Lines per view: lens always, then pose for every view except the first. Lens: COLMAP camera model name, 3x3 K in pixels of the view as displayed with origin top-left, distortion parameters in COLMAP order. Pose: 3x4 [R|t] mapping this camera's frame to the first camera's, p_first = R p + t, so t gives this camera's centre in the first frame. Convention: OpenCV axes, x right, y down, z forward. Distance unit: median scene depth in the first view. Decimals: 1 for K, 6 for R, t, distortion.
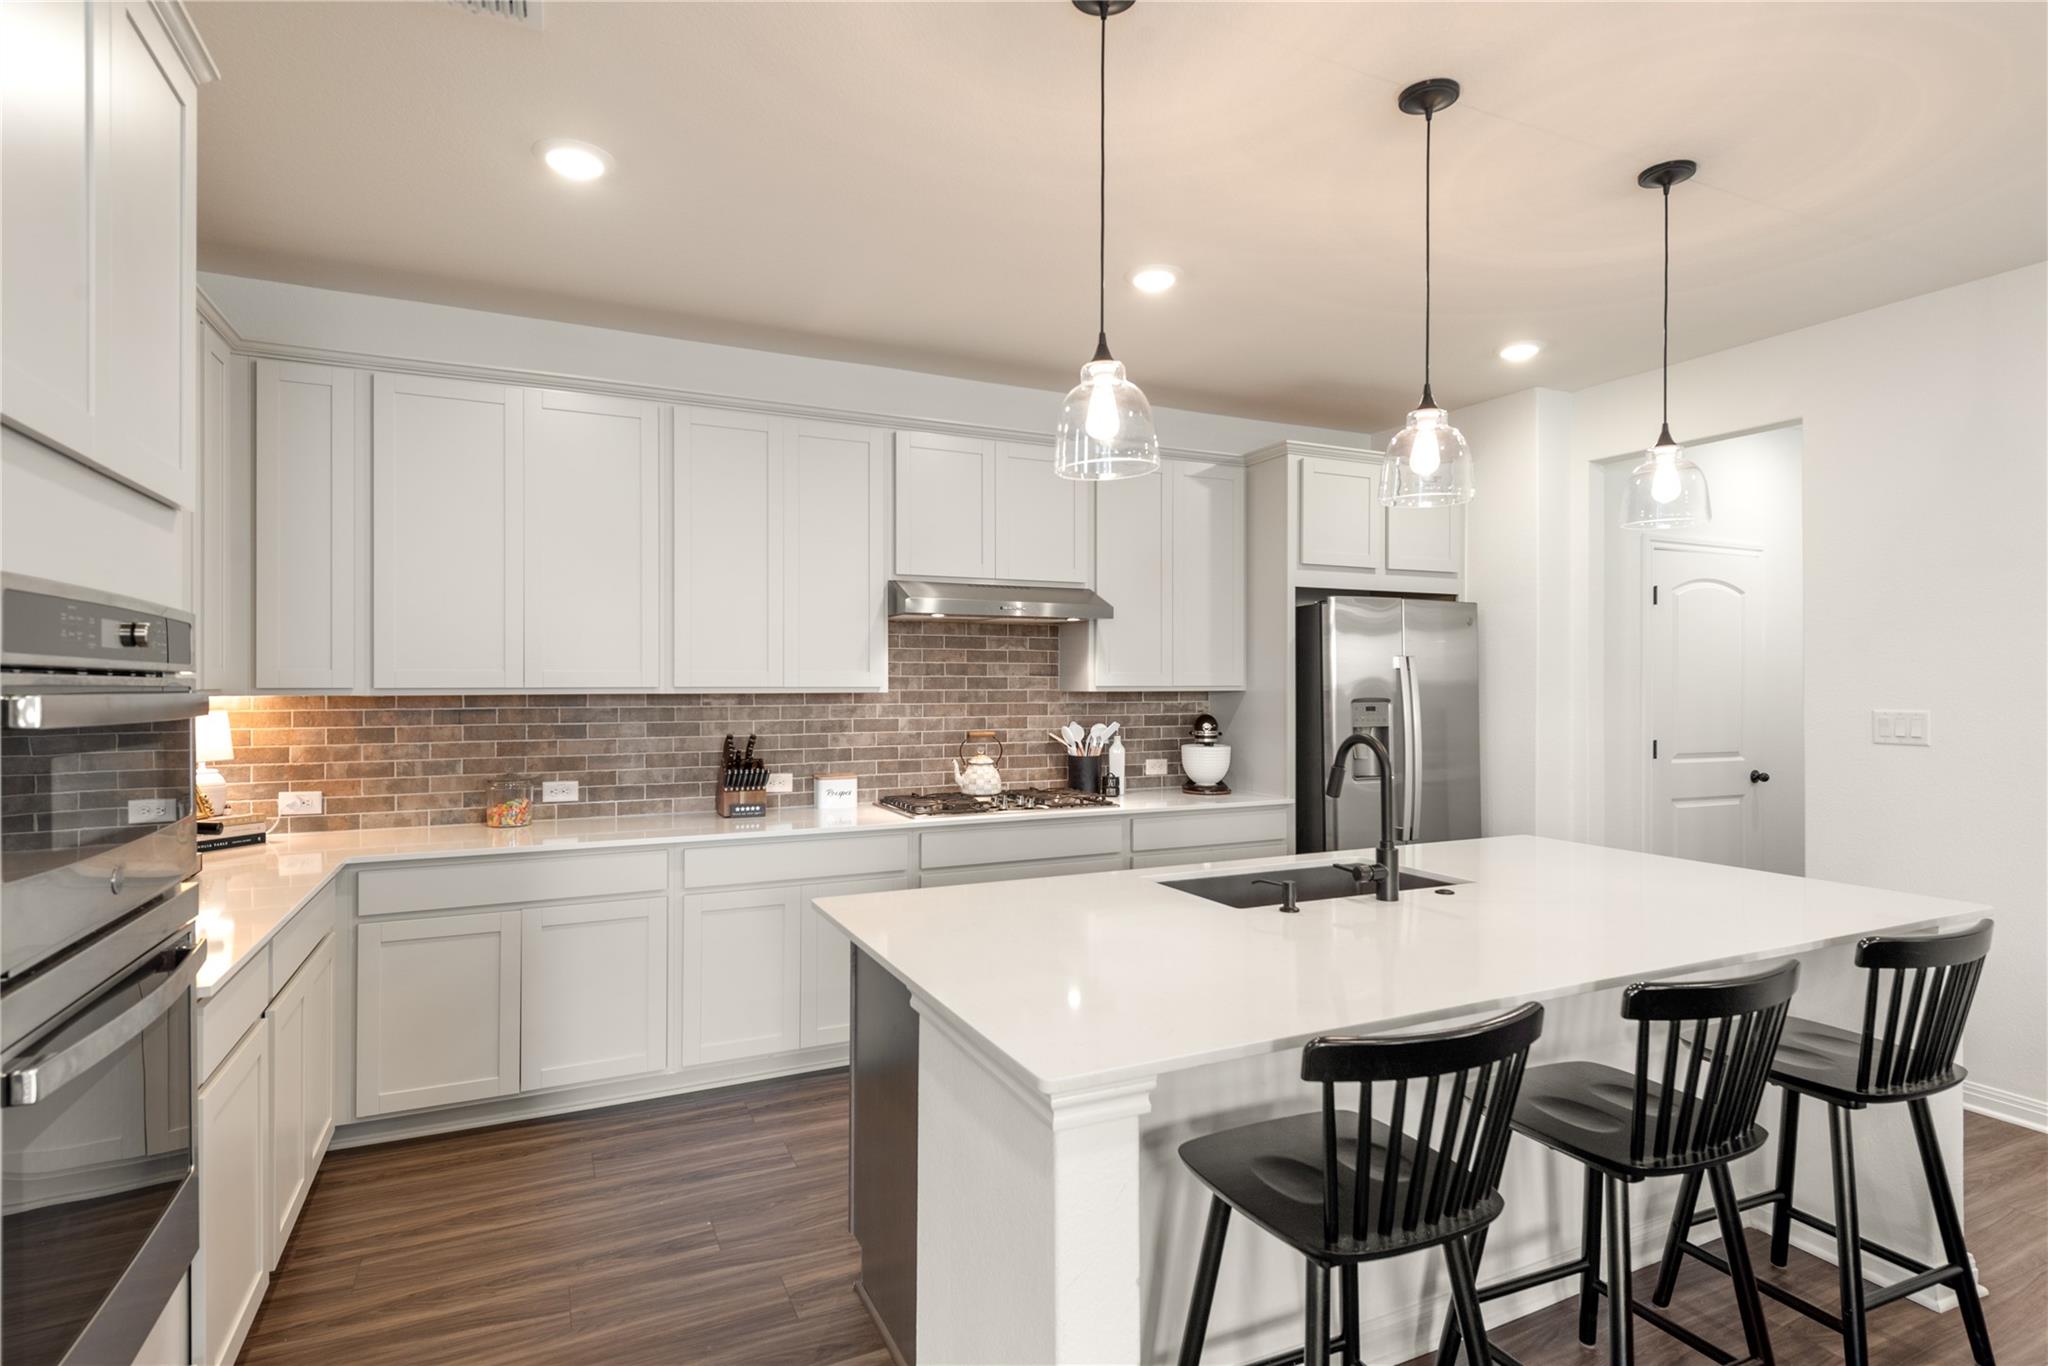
lens RADIAL K [[1030.3, 0, 1034.9], [0, 1030.3, 688.5], [0, 0, 1]] dist [0.016789, -0.007514]
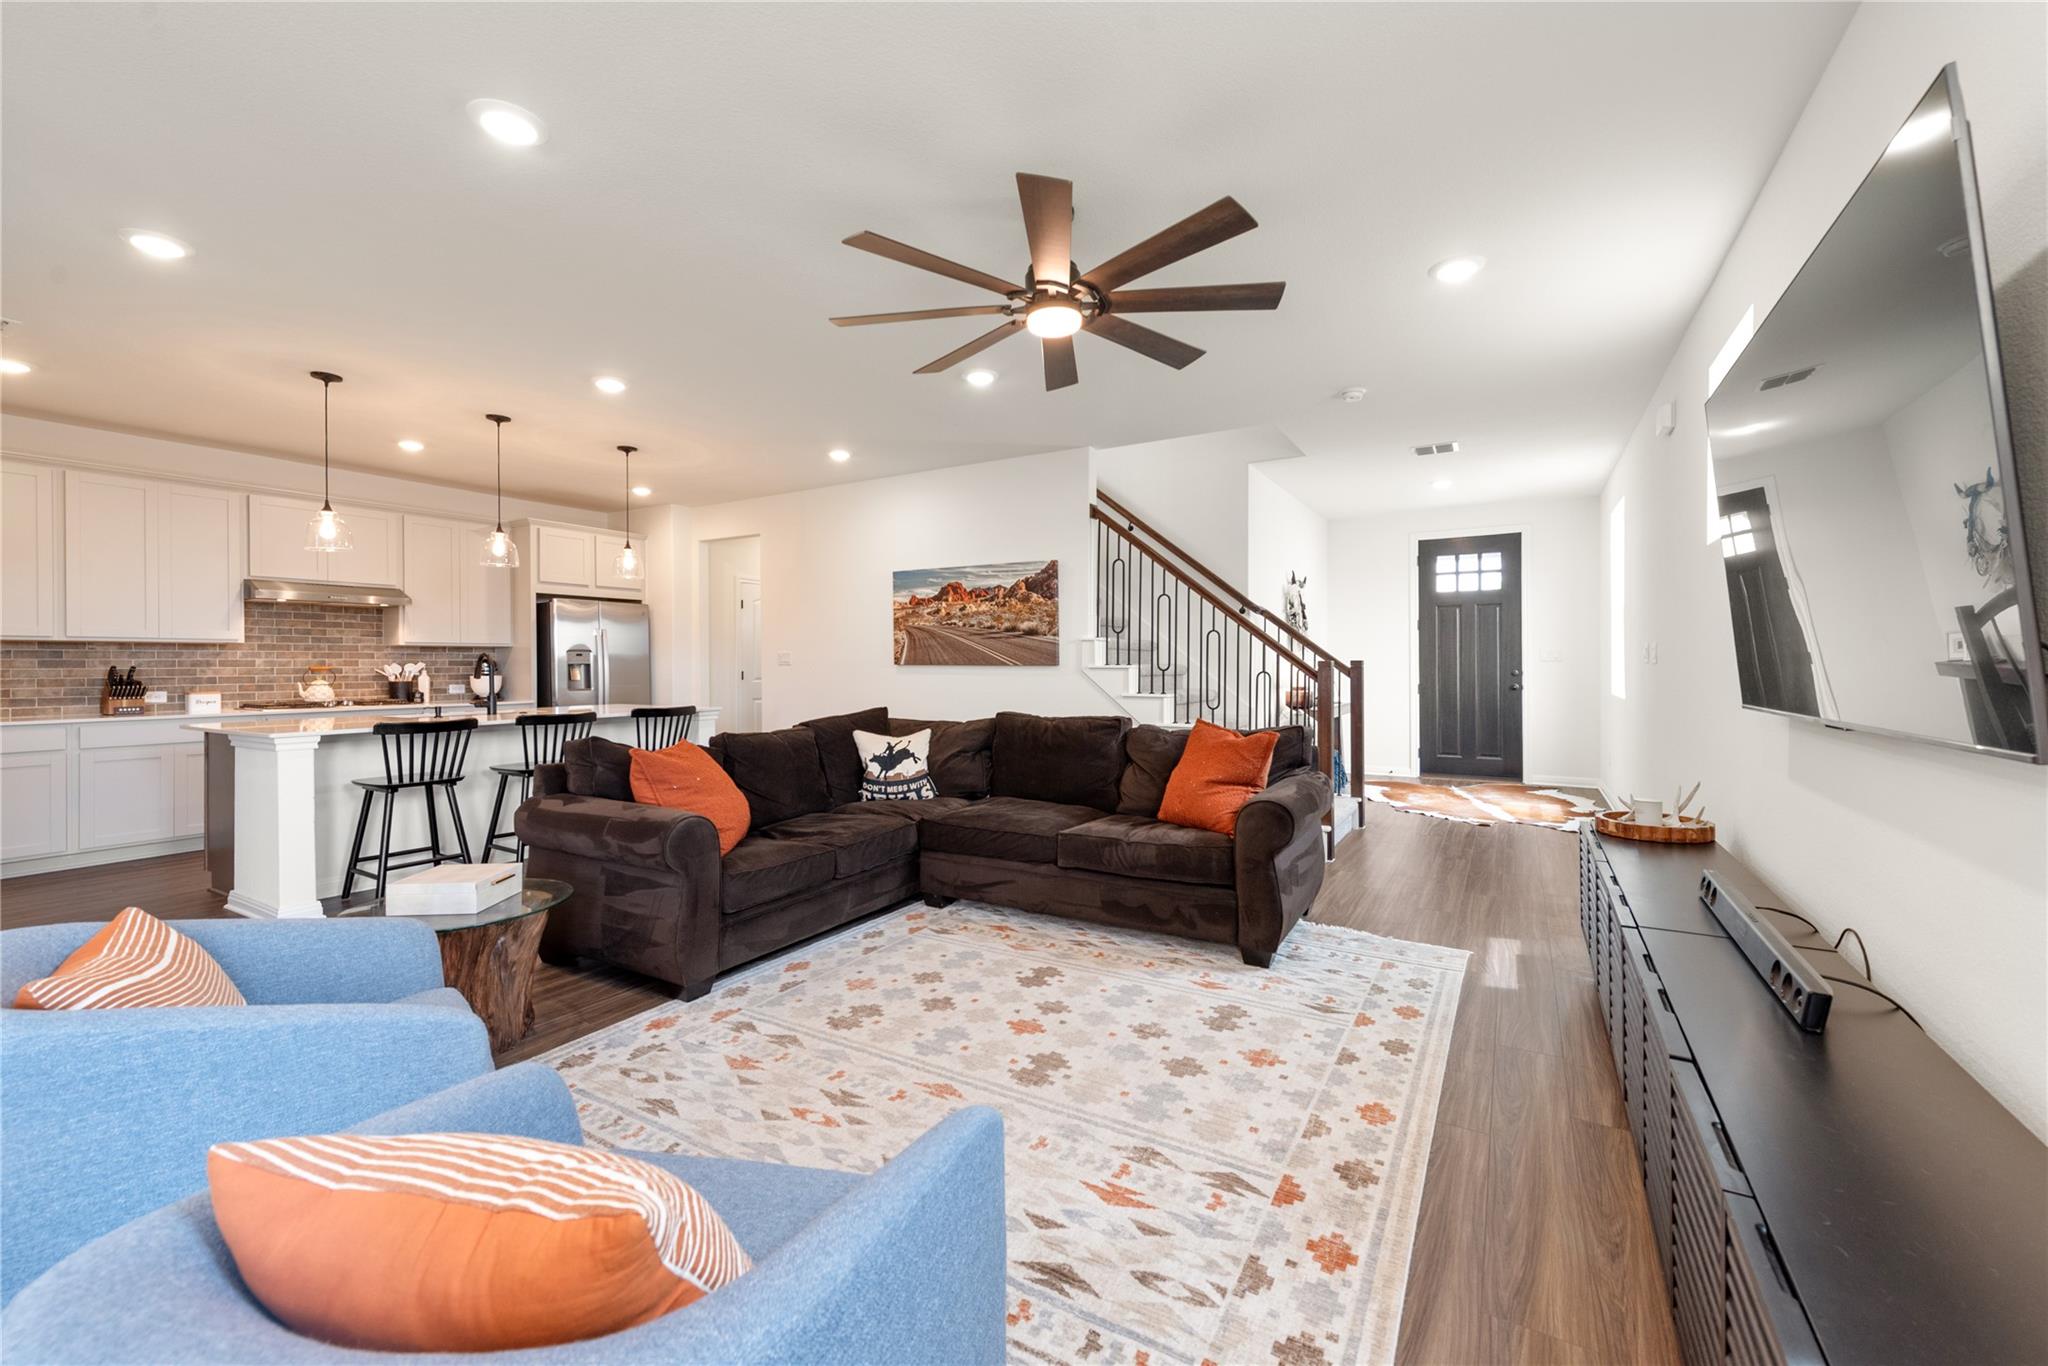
lens RADIAL K [[806.7, 0, 1035.7], [0, 806.7, 666.0], [0, 0, 1]] dist [0.012325, -0.003863]
pose [[0.831877, -0.006675, 0.554919, 0.202704], [0.009674, 0.999950, -0.002474, 0.057753], [-0.554875, 0.007427, 0.831900, -0.870135]]
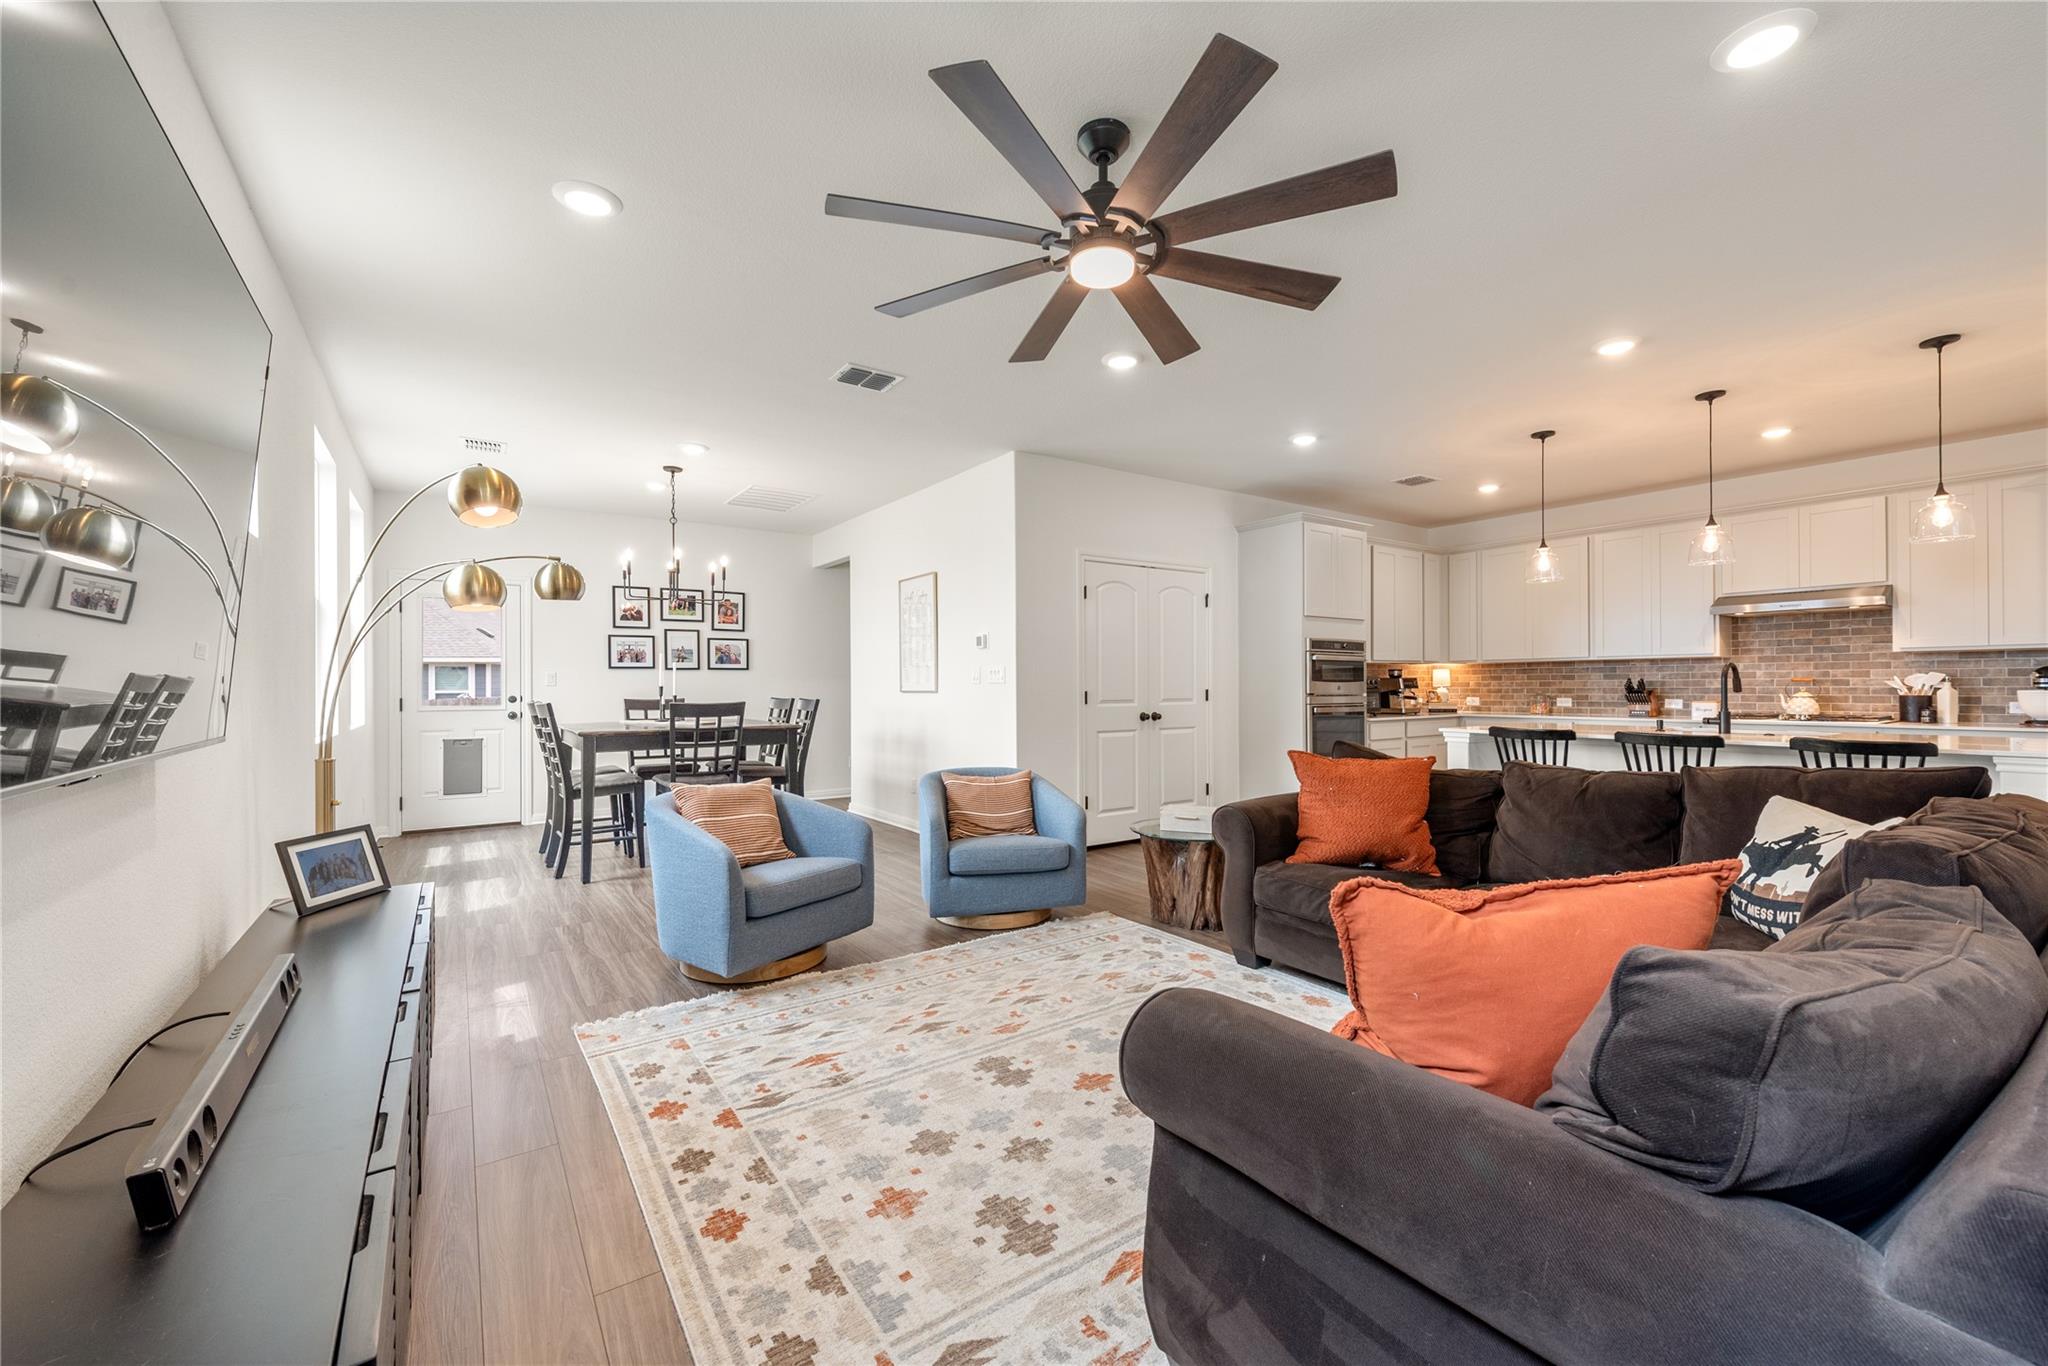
lens RADIAL K [[817.5, 0, 1030.6], [0, 817.5, 683.0], [0, 0, 1]] dist [0.006950, -0.002458]
pose [[0.162003, -0.004407, -0.986780, 1.100801], [-0.002139, 0.999986, -0.004817, 0.060657], [0.986788, 0.002891, 0.161991, -0.478792]]
